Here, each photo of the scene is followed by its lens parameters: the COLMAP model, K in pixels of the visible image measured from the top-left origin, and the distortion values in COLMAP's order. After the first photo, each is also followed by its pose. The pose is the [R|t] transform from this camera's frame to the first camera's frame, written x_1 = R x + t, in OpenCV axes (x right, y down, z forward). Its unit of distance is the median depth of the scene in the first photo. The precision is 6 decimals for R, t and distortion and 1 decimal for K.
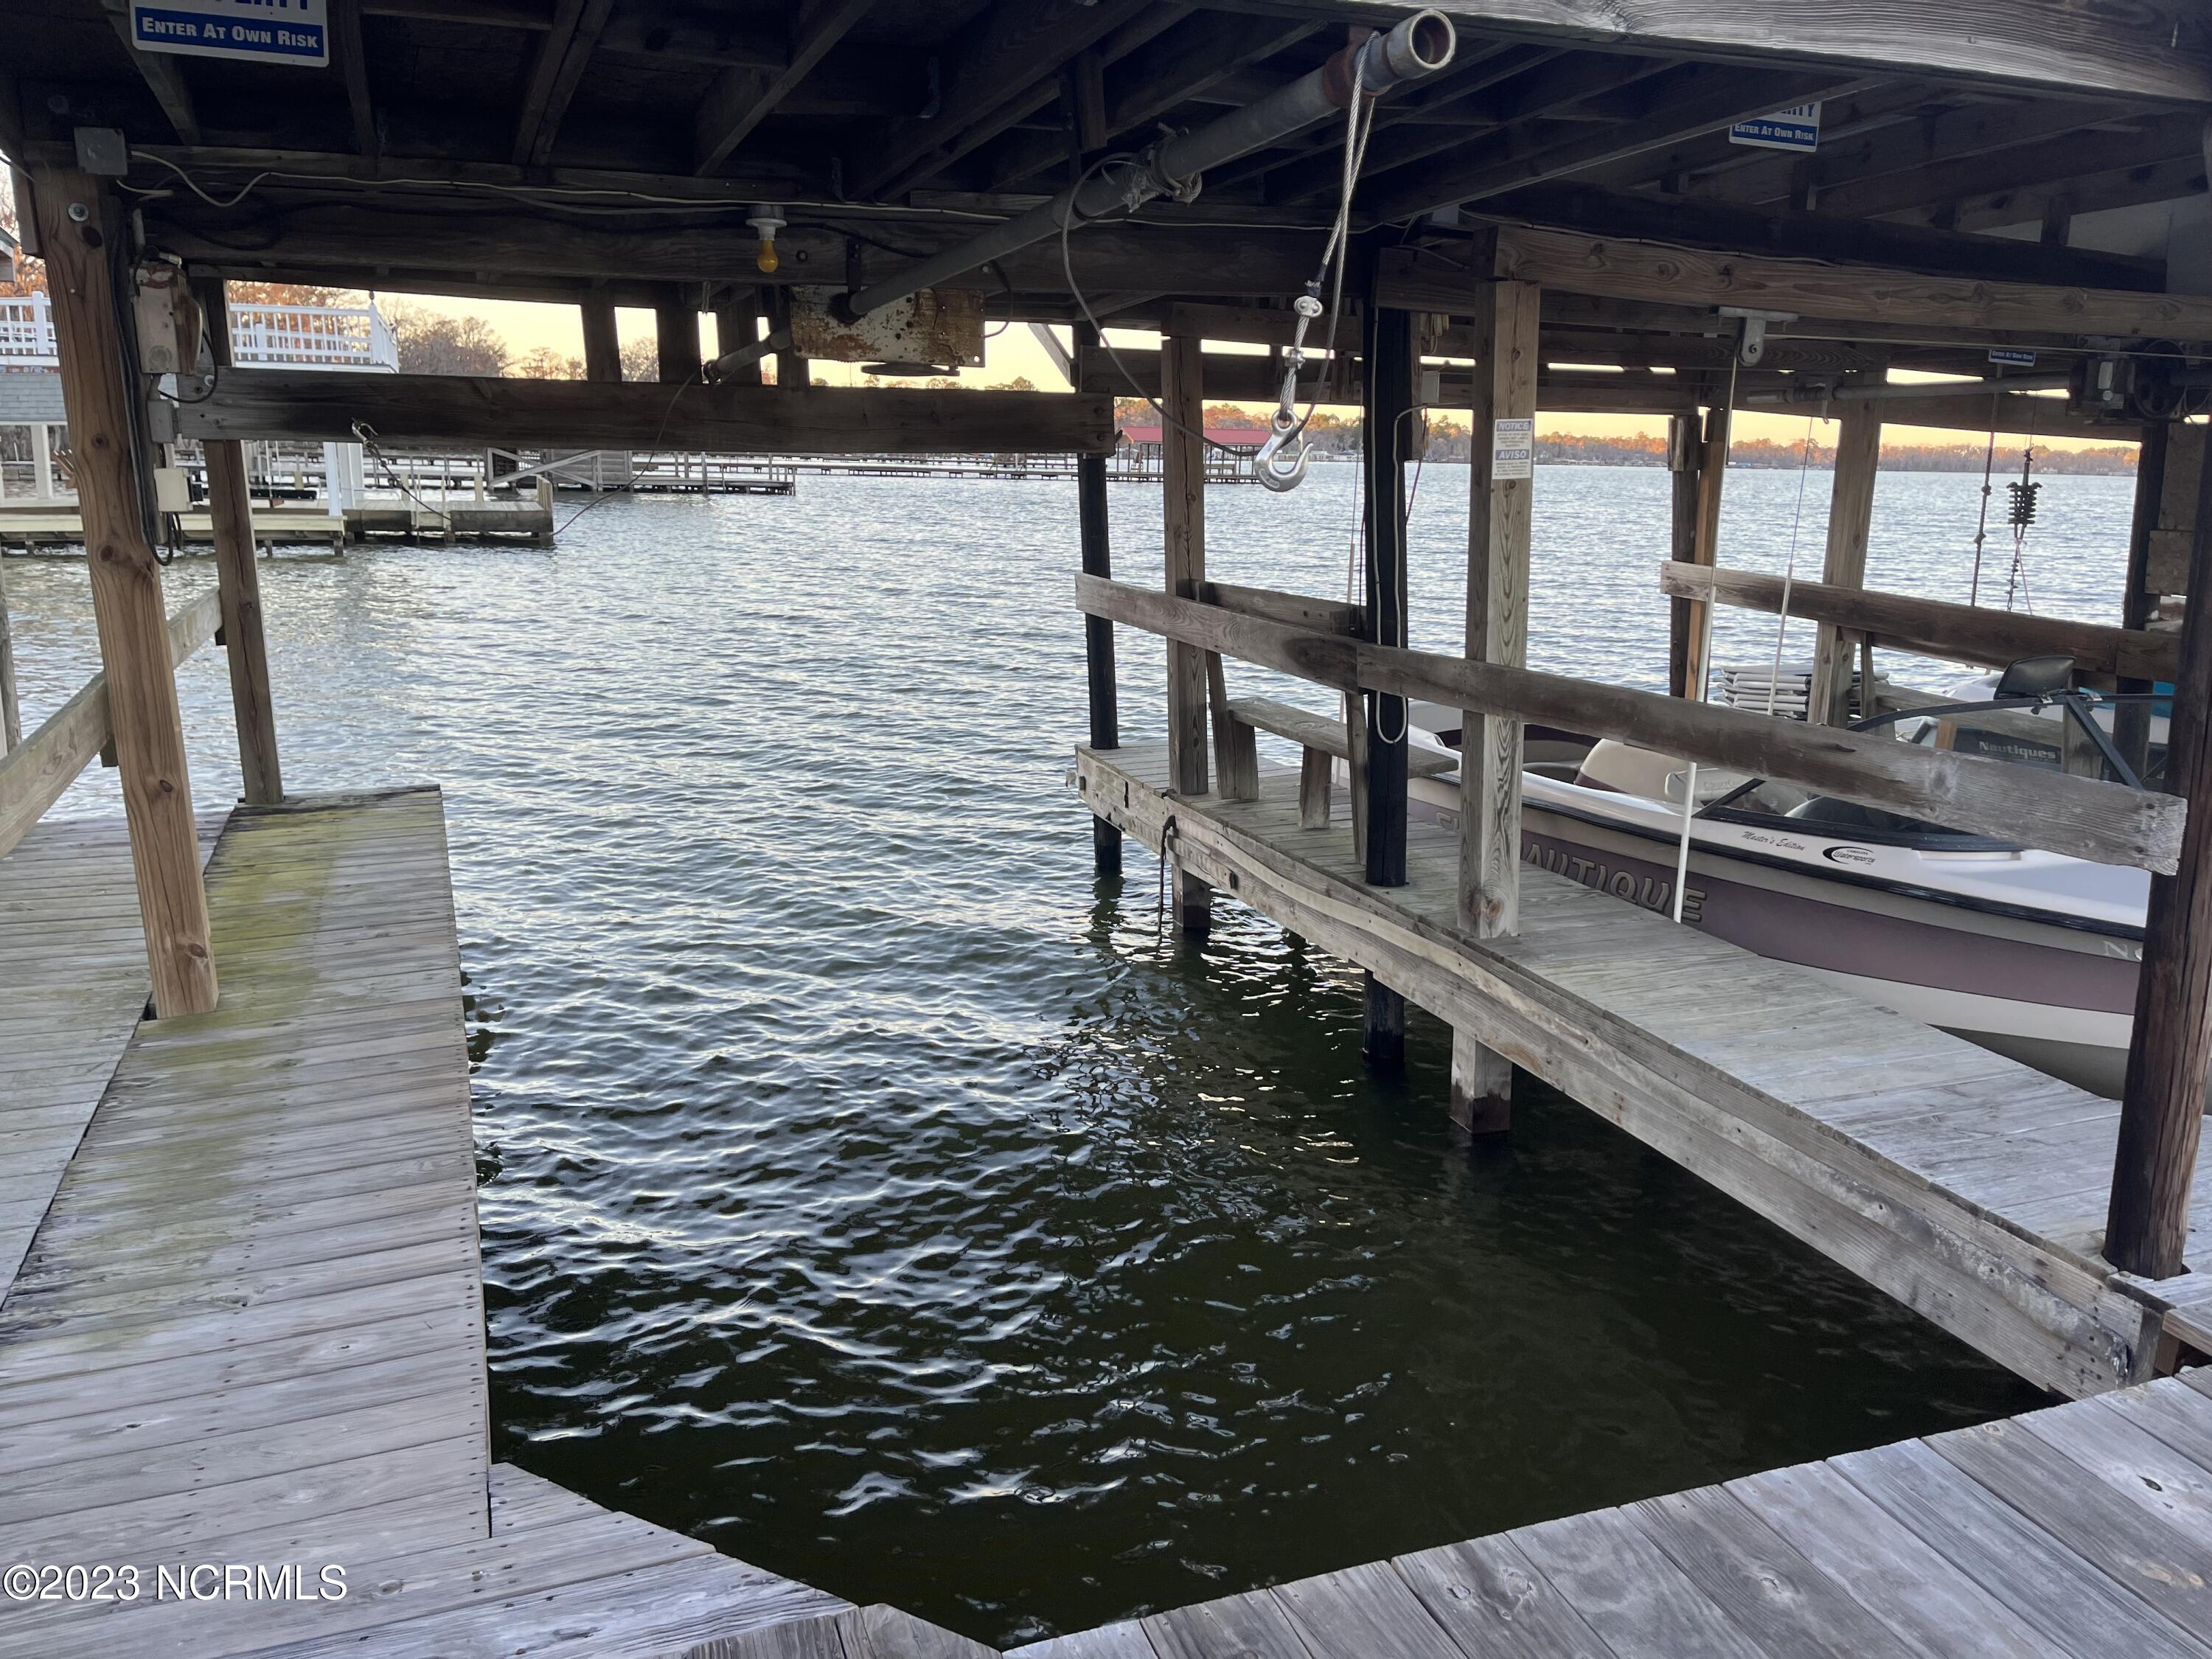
lens RADIAL K [[1666.1, 0, 1100.2], [0, 1666.1, 829.9], [0, 0, 1]] dist [0.062401, -0.080923]
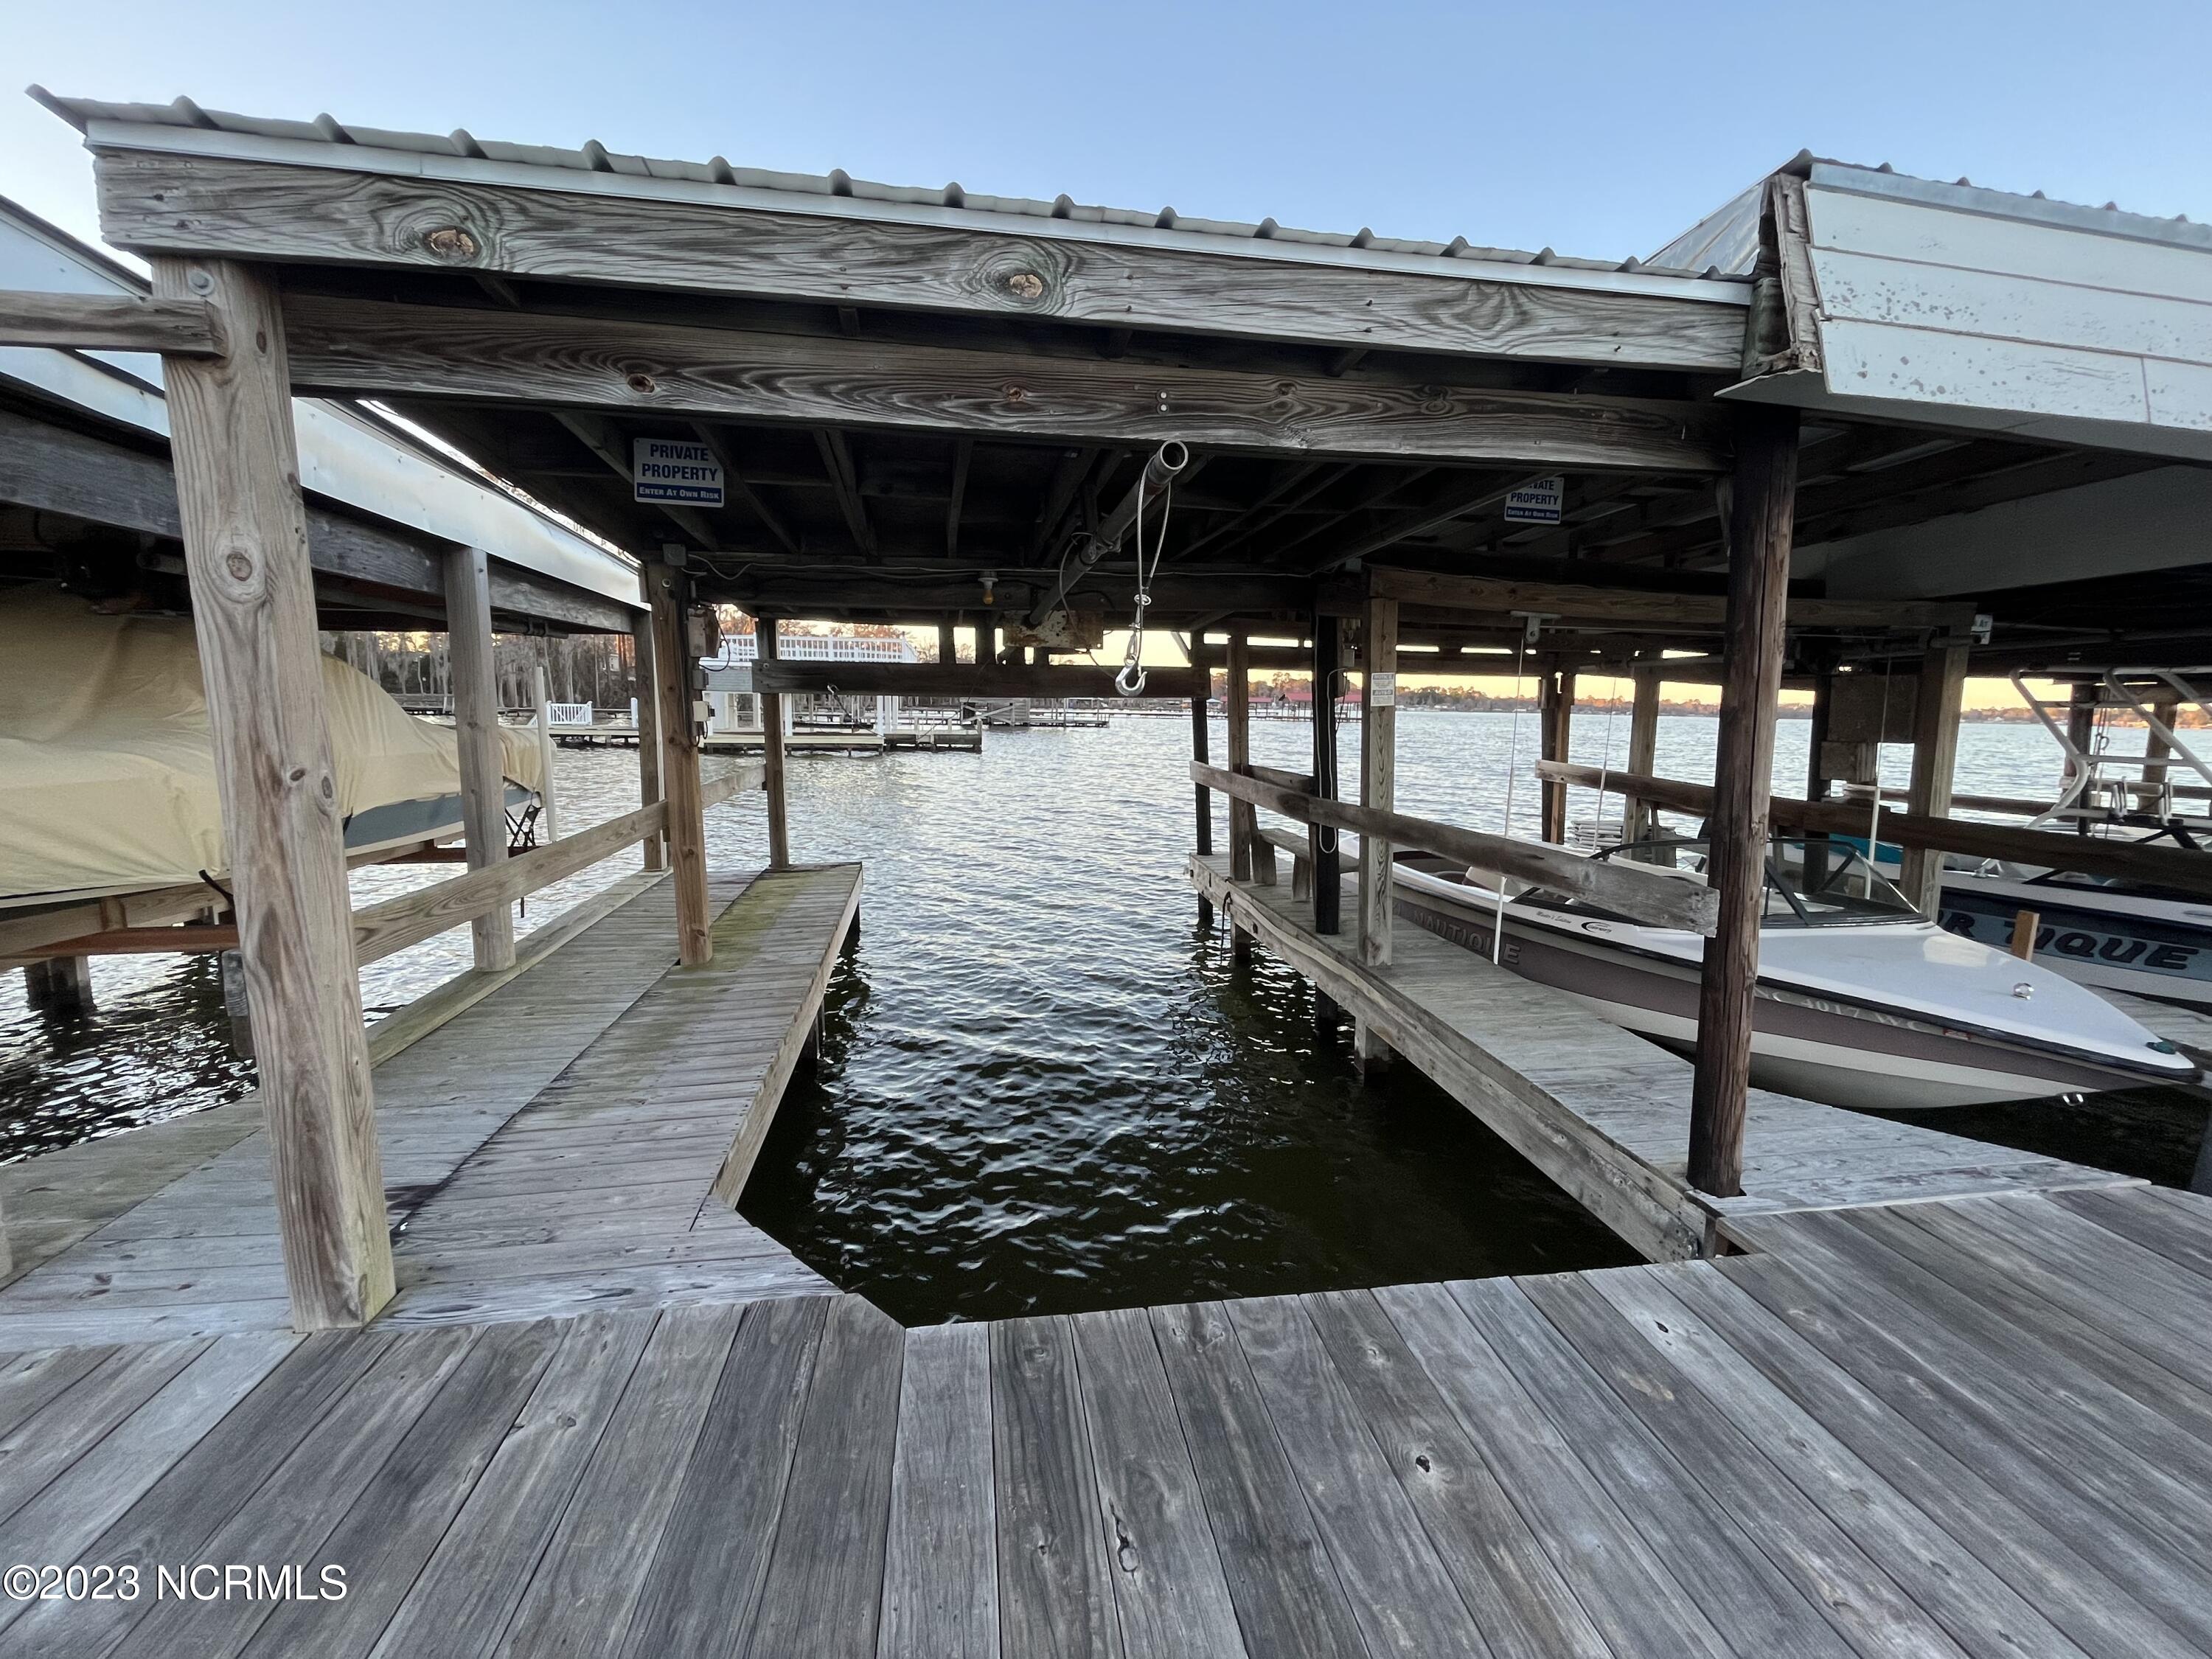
lens RADIAL K [[885.0, 0, 1117.5], [0, 885.0, 826.3], [0, 0, 1]] dist [0.002297, -0.000316]
pose [[0.978800, 0.025226, -0.203261, 0.172238], [-0.043643, 0.995283, -0.086644, 0.013258], [0.200117, 0.093678, 0.975283, 0.035816]]
